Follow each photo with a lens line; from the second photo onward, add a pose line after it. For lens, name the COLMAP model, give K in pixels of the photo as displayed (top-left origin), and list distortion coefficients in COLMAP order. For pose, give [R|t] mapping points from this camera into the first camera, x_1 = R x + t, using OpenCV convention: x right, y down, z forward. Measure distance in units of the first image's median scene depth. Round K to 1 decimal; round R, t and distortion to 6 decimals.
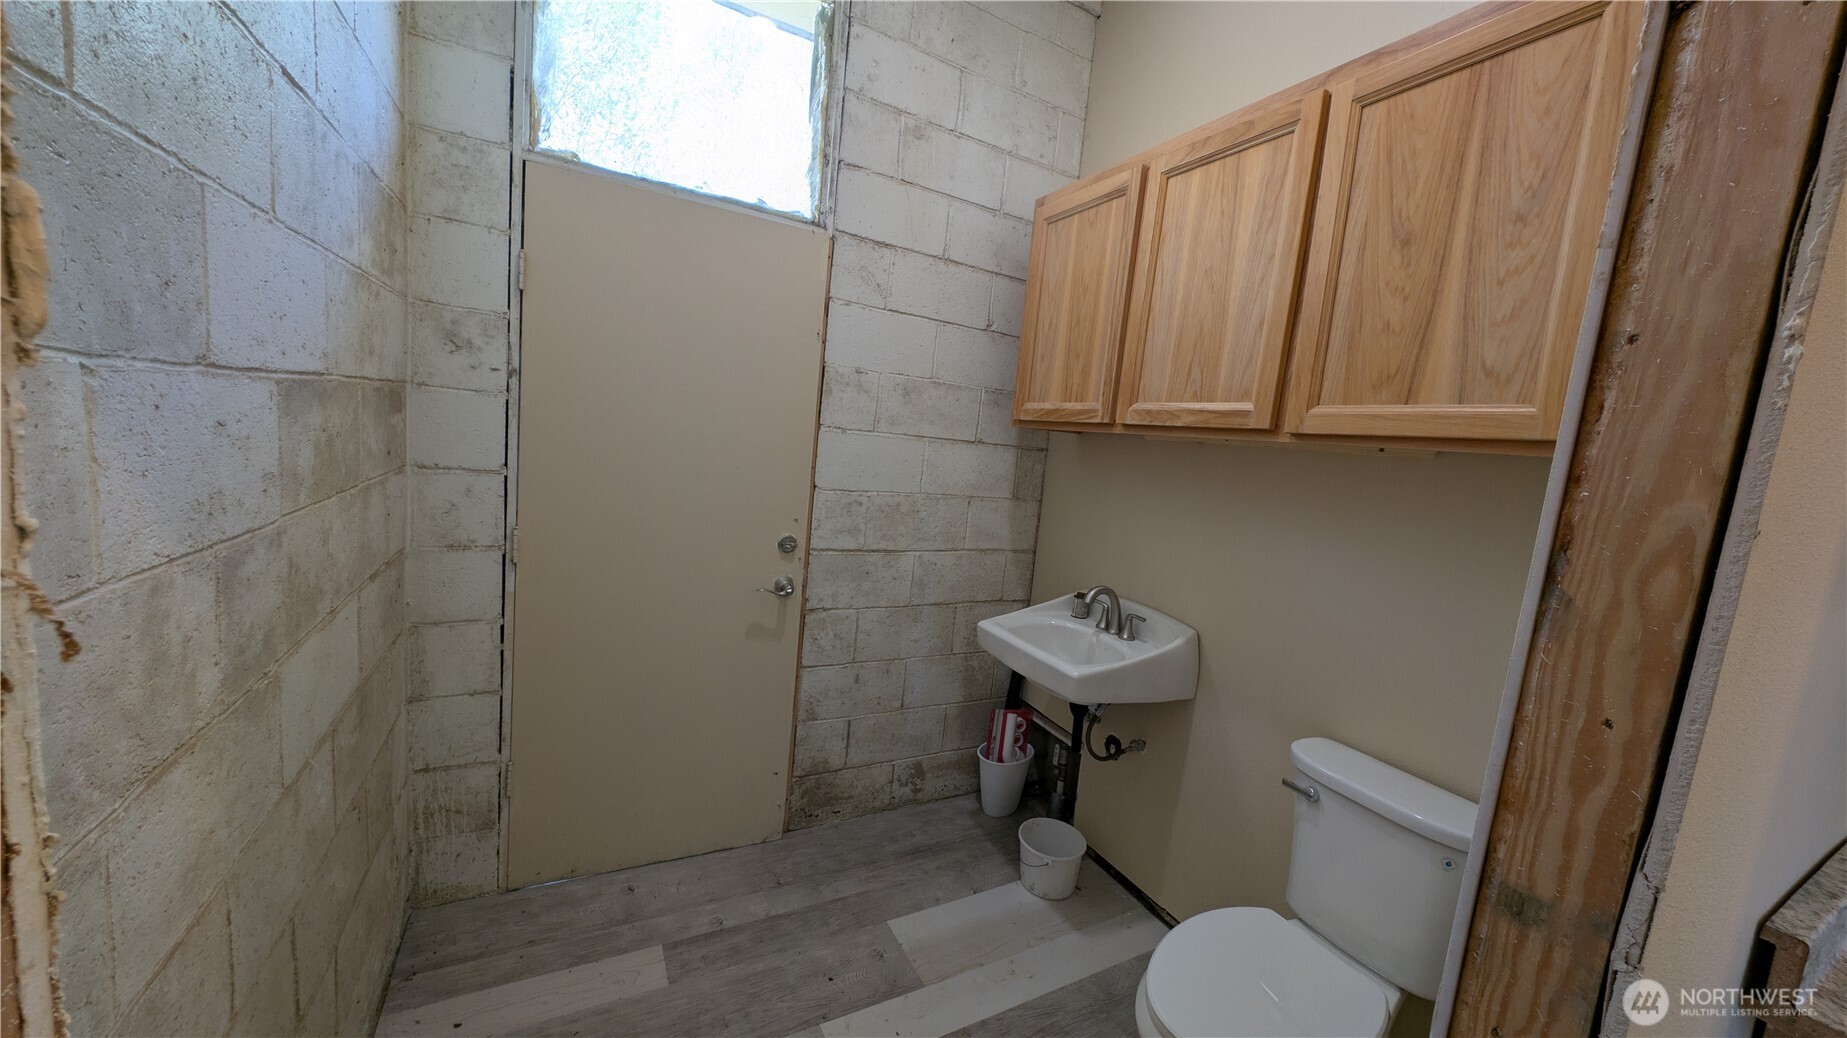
lens RADIAL K [[650.3, 0, 921.8], [0, 650.3, 516.5], [0, 0, 1]] dist [0.000497, -0.001233]
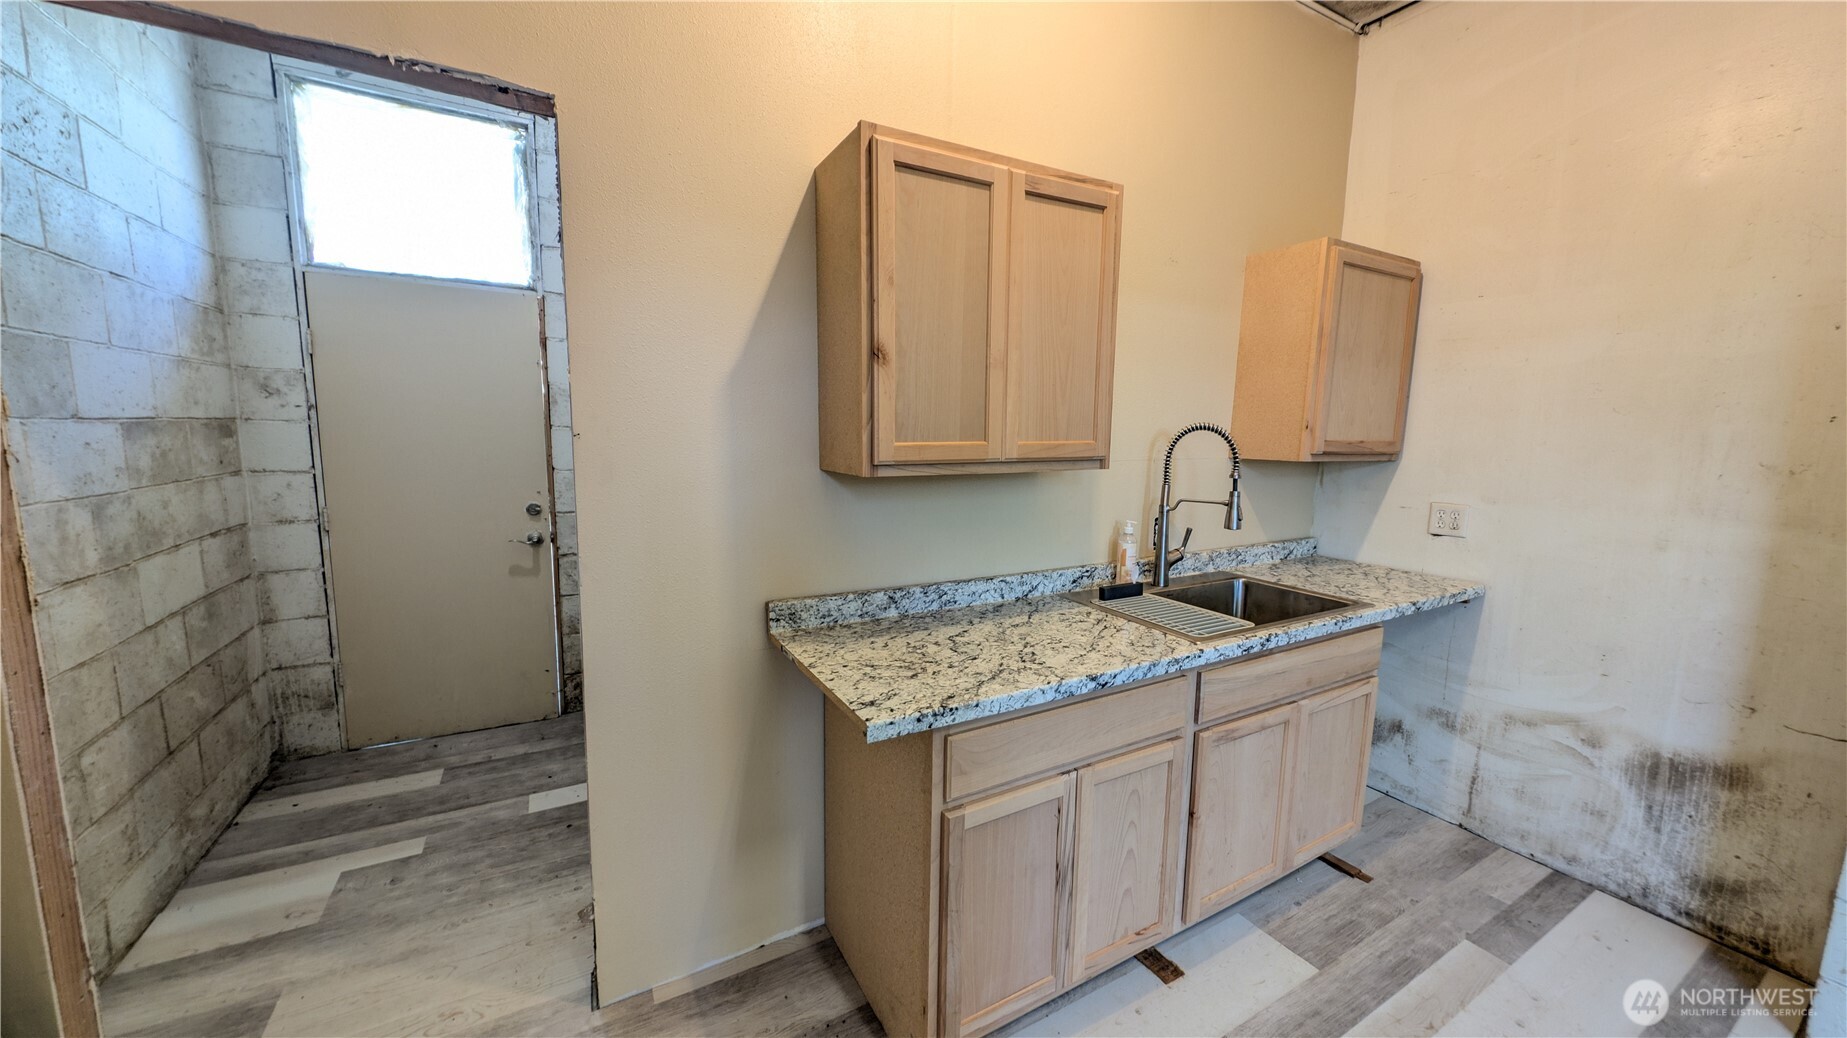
lens RADIAL K [[650.3, 0, 921.5], [0, 650.3, 518.4], [0, 0, 1]] dist [0.000497, -0.001233]
pose [[0.996704, -0.079156, 0.017762, 0.795179], [0.078970, 0.996817, 0.010971, 0.145247], [-0.018574, -0.009532, 0.999782, -0.595957]]
